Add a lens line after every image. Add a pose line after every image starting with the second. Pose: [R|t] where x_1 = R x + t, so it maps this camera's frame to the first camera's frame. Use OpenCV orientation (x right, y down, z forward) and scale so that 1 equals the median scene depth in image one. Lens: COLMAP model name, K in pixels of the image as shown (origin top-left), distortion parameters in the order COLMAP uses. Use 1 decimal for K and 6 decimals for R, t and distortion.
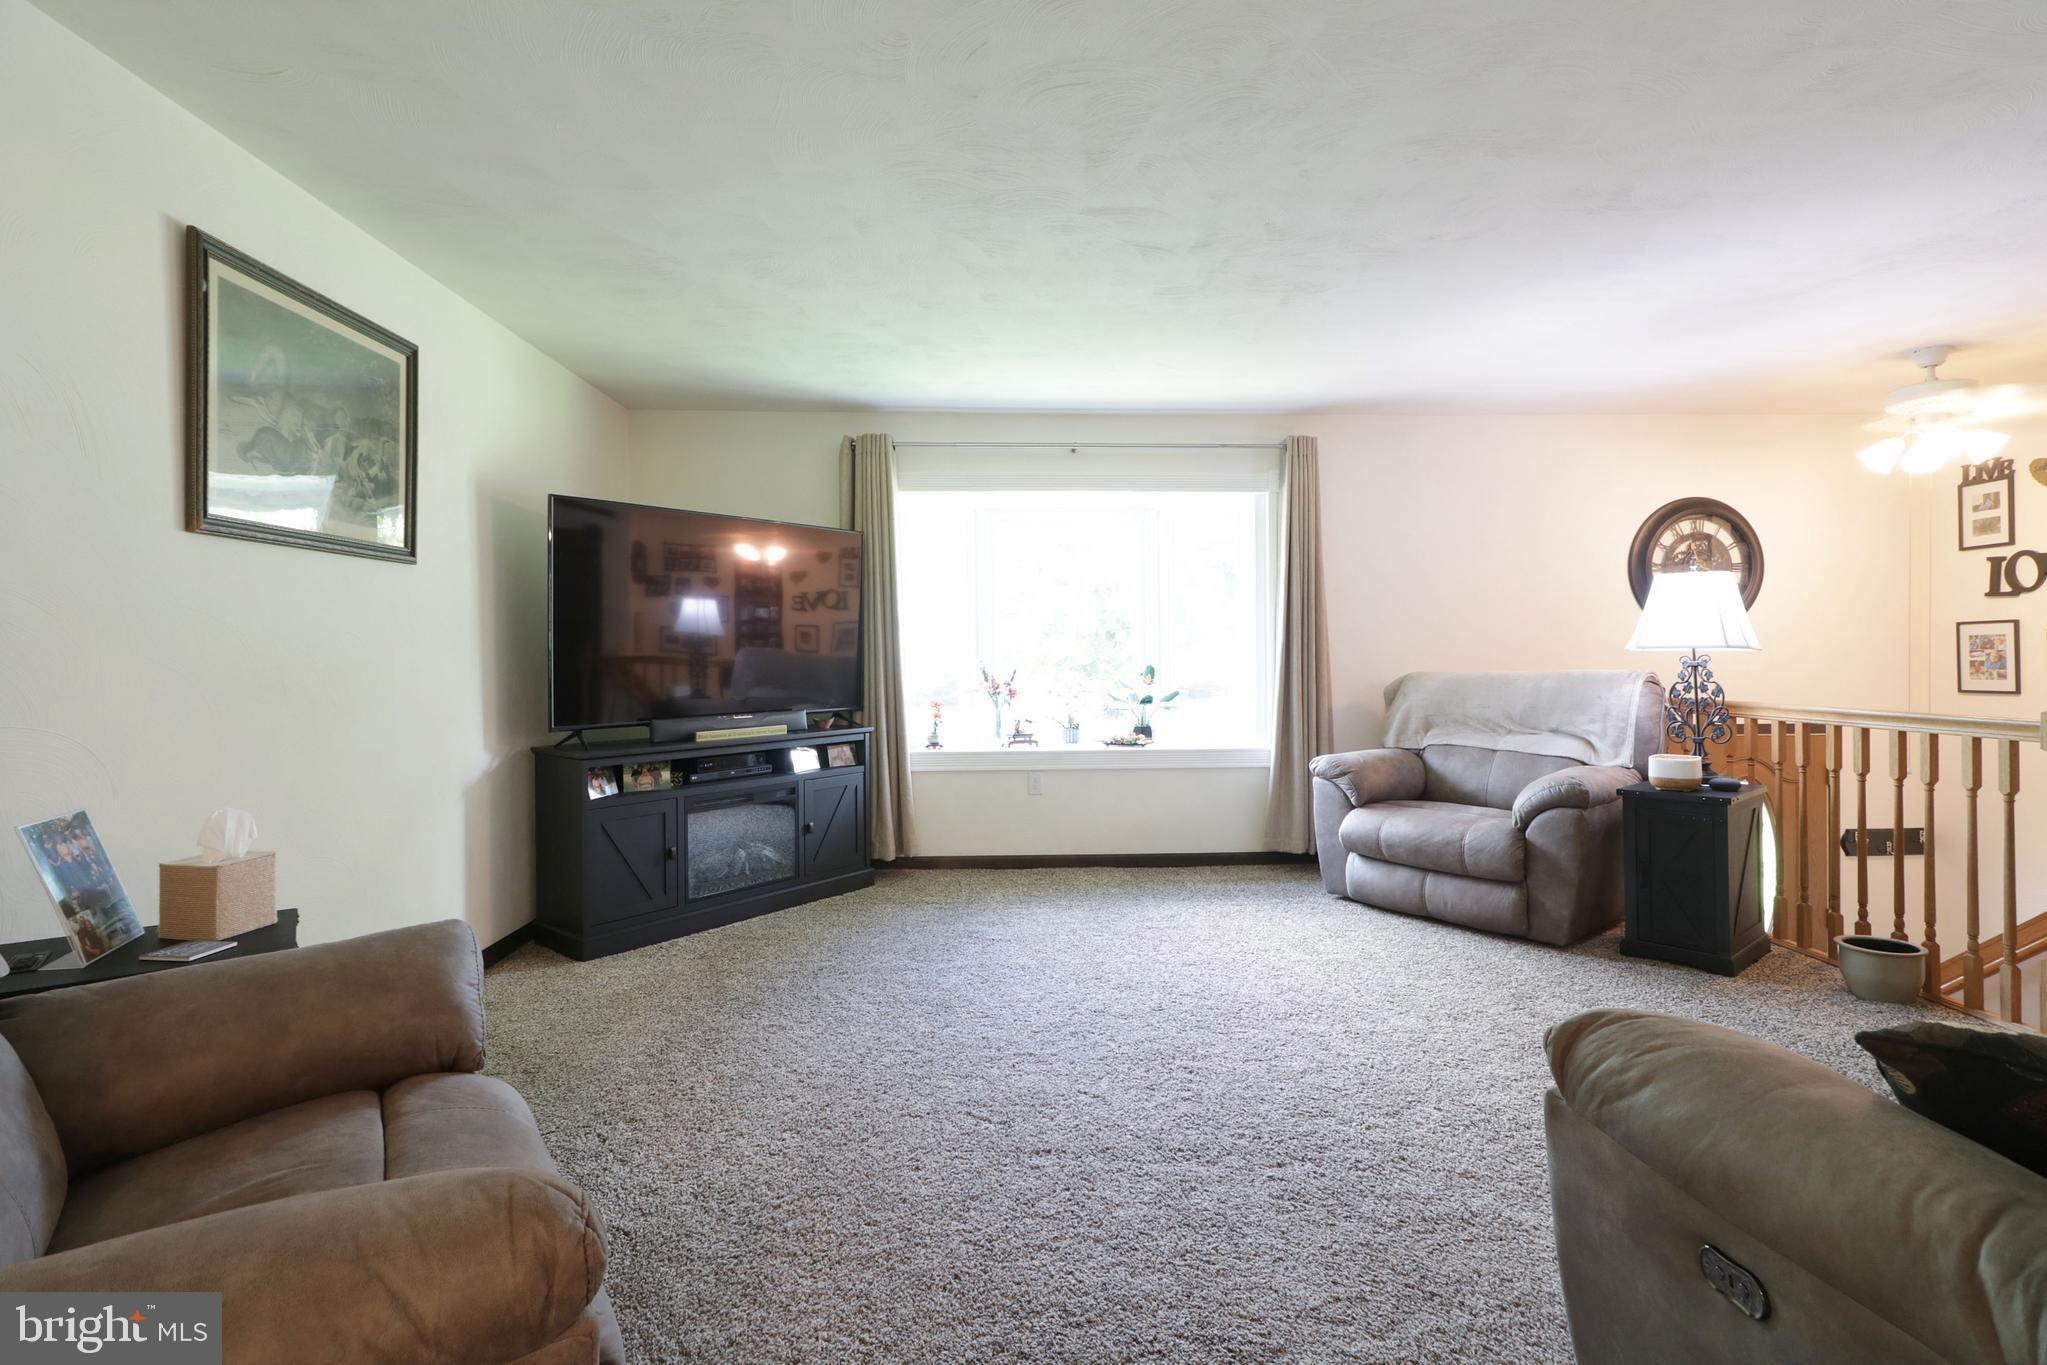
lens RADIAL K [[955.6, 0, 1024.3], [0, 955.6, 647.9], [0, 0, 1]] dist [-0.000323, 0.000024]
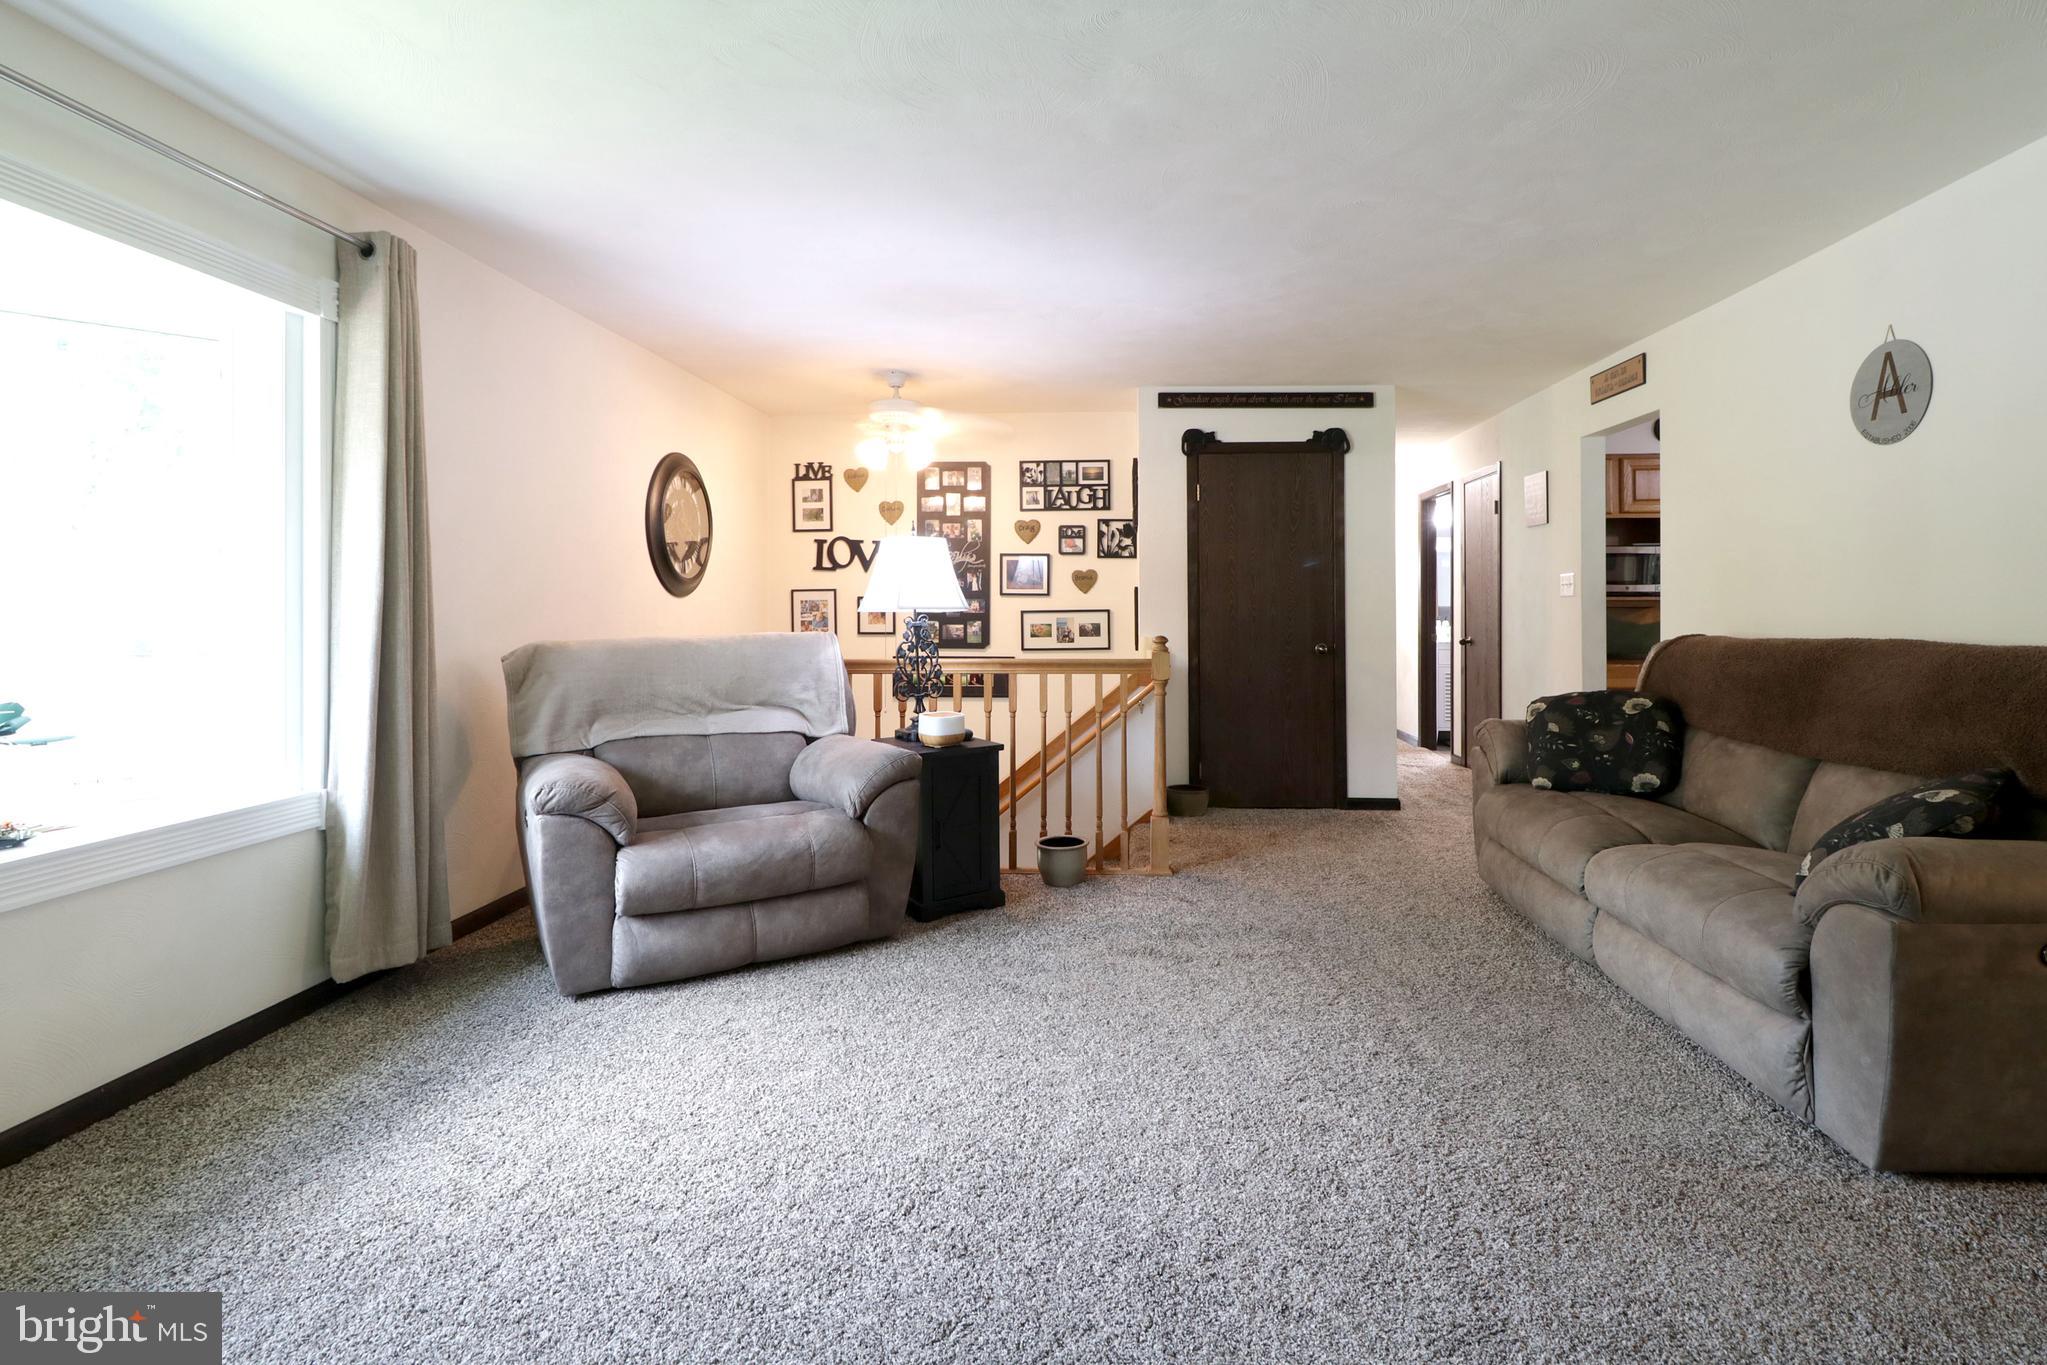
lens RADIAL K [[995.9, 0, 1026.2], [0, 995.9, 610.7], [0, 0, 1]] dist [-0.000989, 0.000252]
pose [[0.093643, 0.004127, 0.995597, -0.303020], [-0.004837, 0.999981, -0.003691, 0.004125], [-0.995594, -0.004471, 0.093661, 0.632161]]
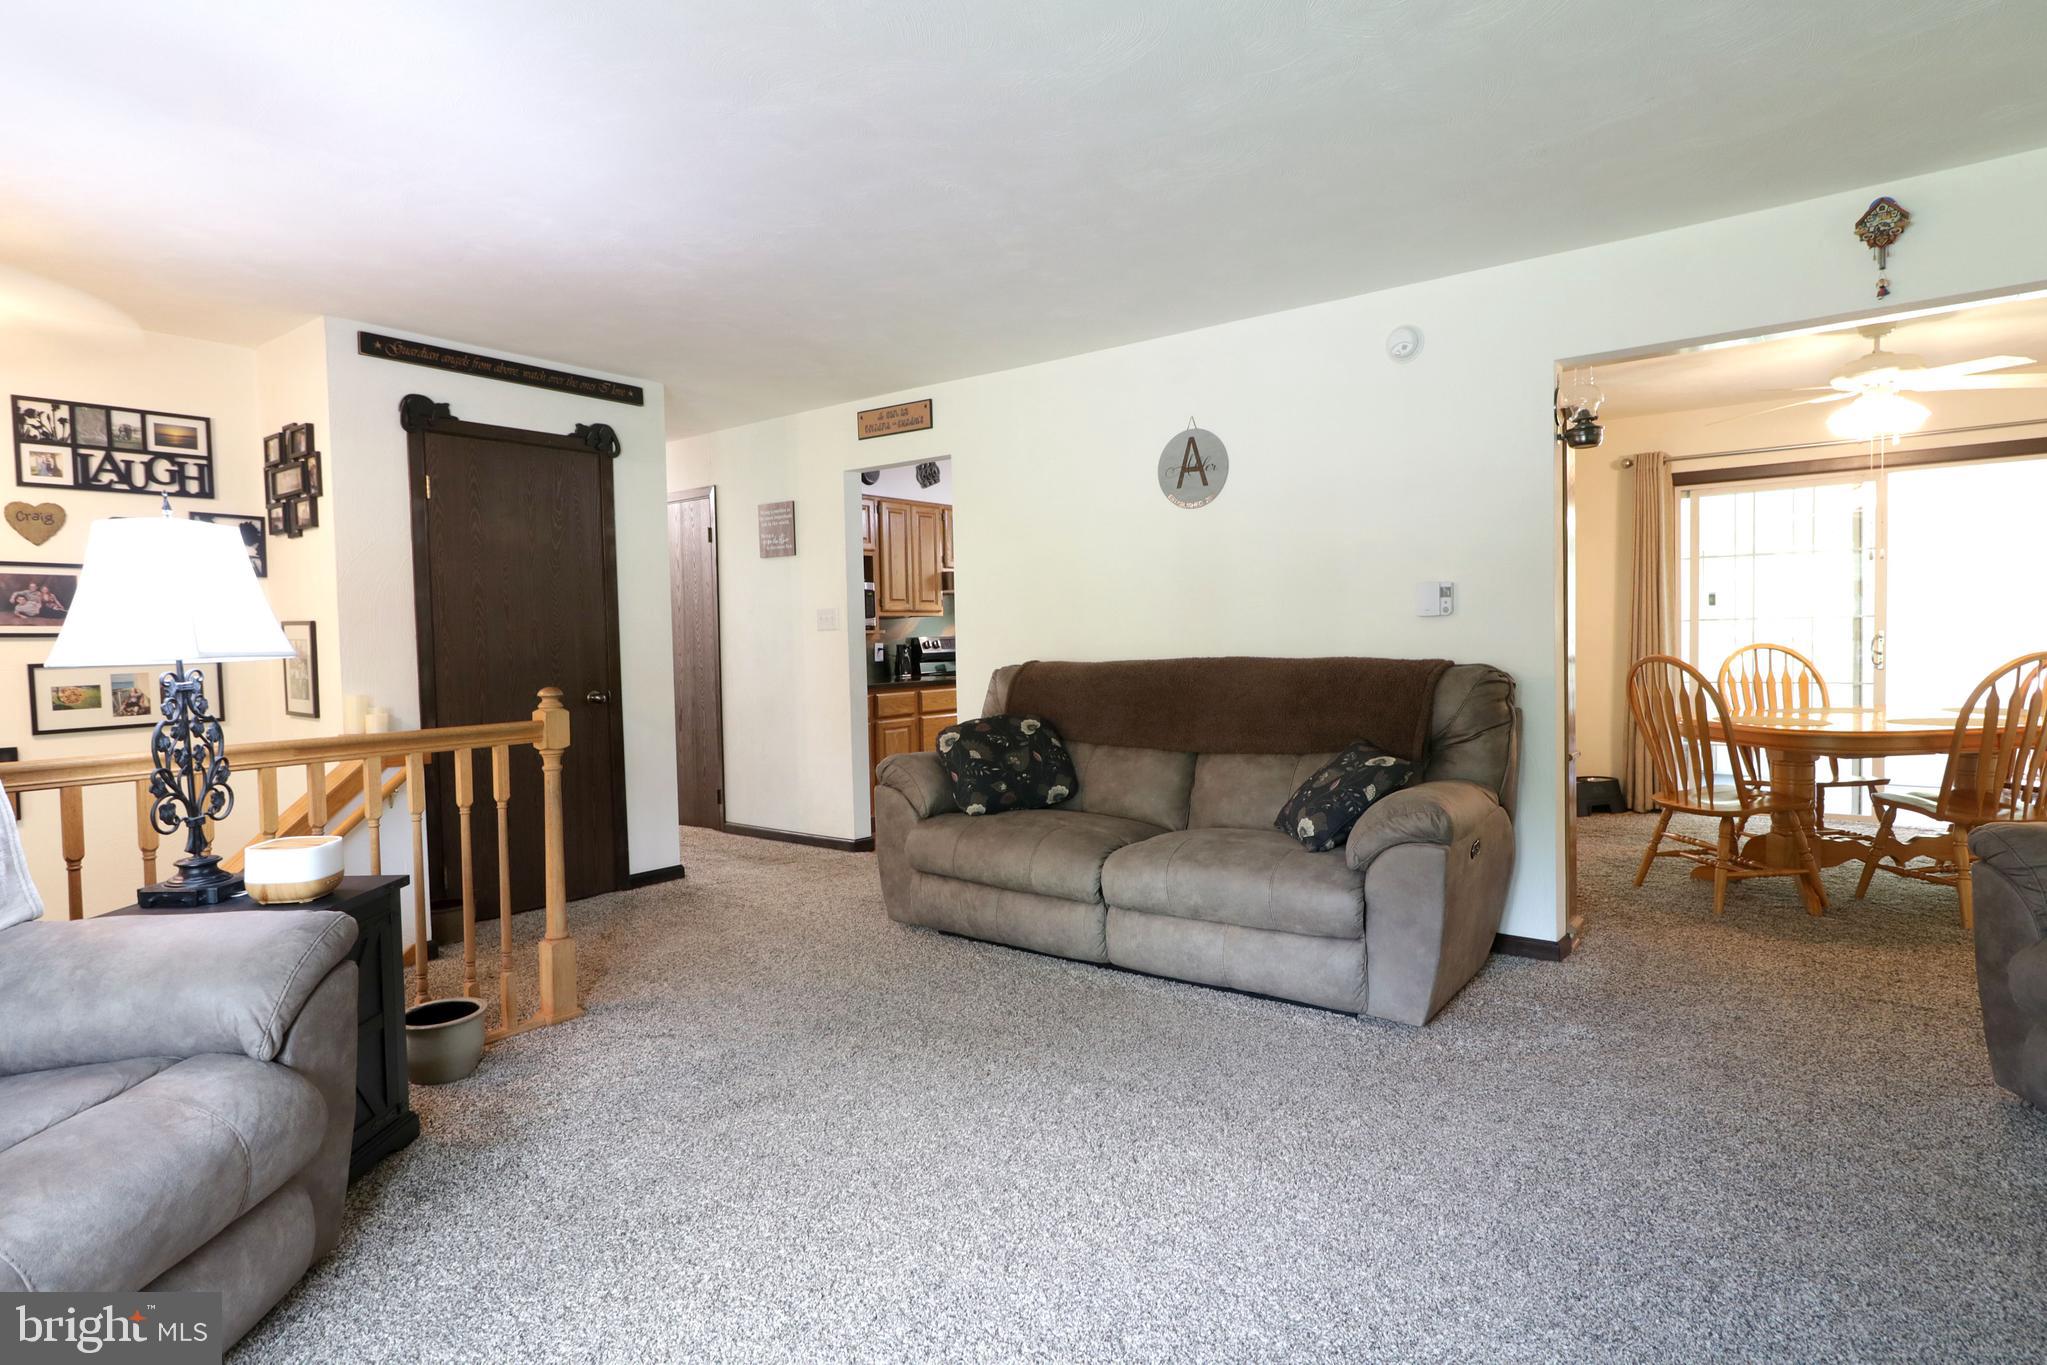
lens RADIAL K [[1113.8, 0, 1023.5], [0, 1113.8, 682.5], [0, 0, 1]] dist [-0.000918, 0.000383]
pose [[-0.787242, -0.000879, 0.616643, -0.068501], [0.024307, 0.999178, 0.032456, 0.004171], [-0.616164, 0.040540, -0.786574, 0.982390]]
